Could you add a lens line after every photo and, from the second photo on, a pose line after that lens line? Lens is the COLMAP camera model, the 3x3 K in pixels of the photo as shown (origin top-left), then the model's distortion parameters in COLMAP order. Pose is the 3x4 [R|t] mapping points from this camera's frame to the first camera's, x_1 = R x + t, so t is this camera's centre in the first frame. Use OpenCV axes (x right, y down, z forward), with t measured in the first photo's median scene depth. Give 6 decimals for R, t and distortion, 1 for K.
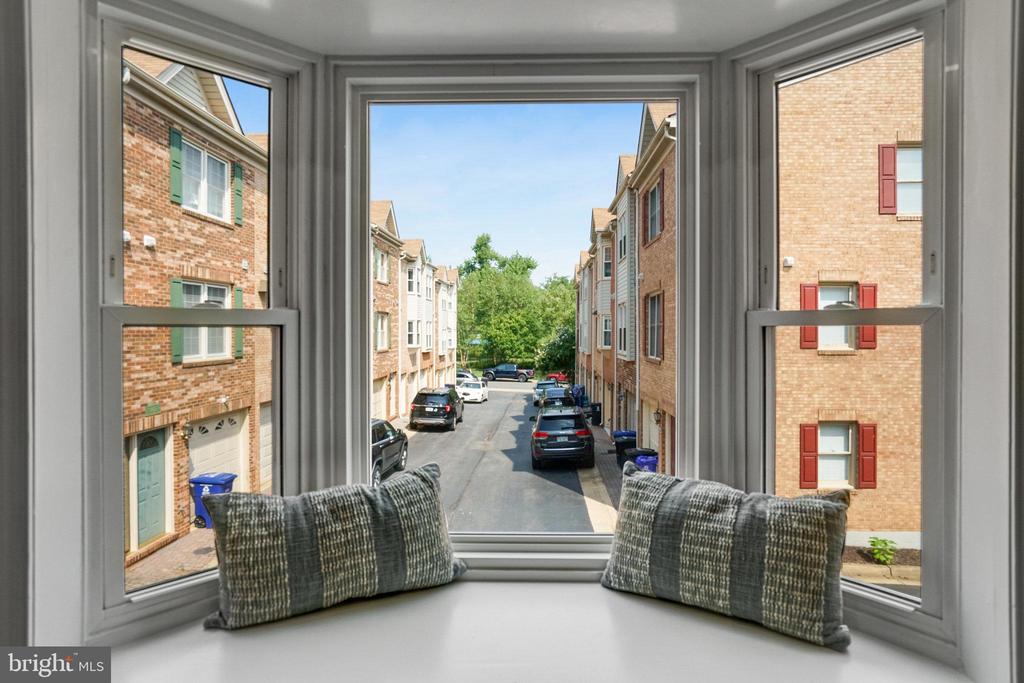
lens RADIAL K [[560.3, 0, 517.3], [0, 560.3, 333.2], [0, 0, 1]] dist [-0.029003, 0.000262]
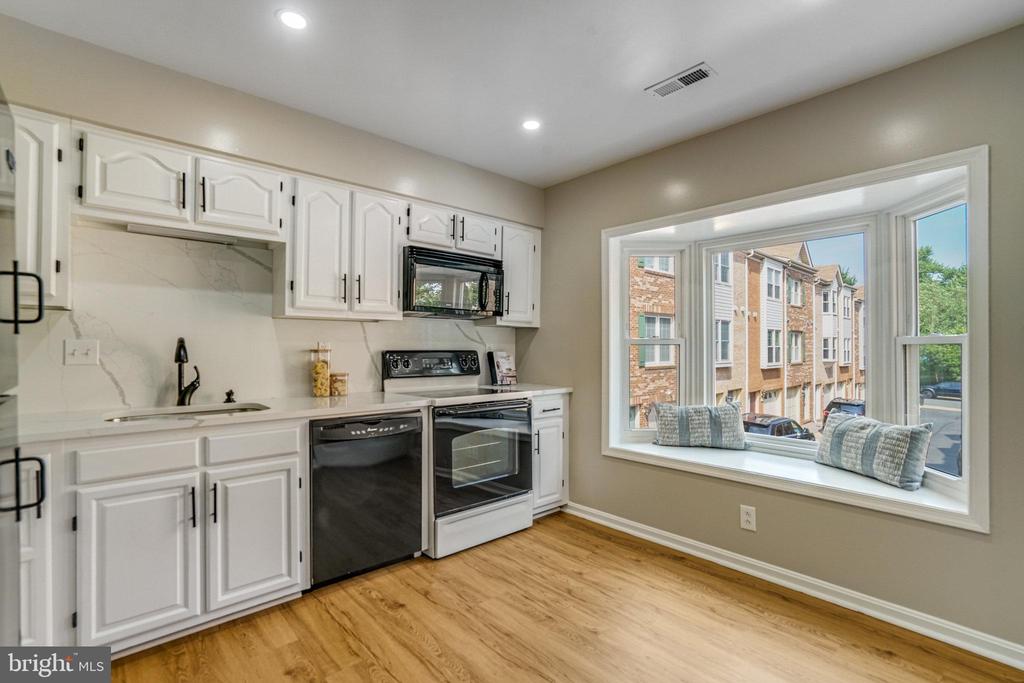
lens RADIAL K [[448.3, 0, 539.8], [0, 448.3, 343.0], [0, 0, 1]] dist [0.028686, -0.000018]
pose [[0.716030, -0.005372, -0.698049, 0.070683], [-0.003444, 0.999931, -0.011228, 0.000559], [0.698061, 0.010444, 0.715962, -0.118700]]
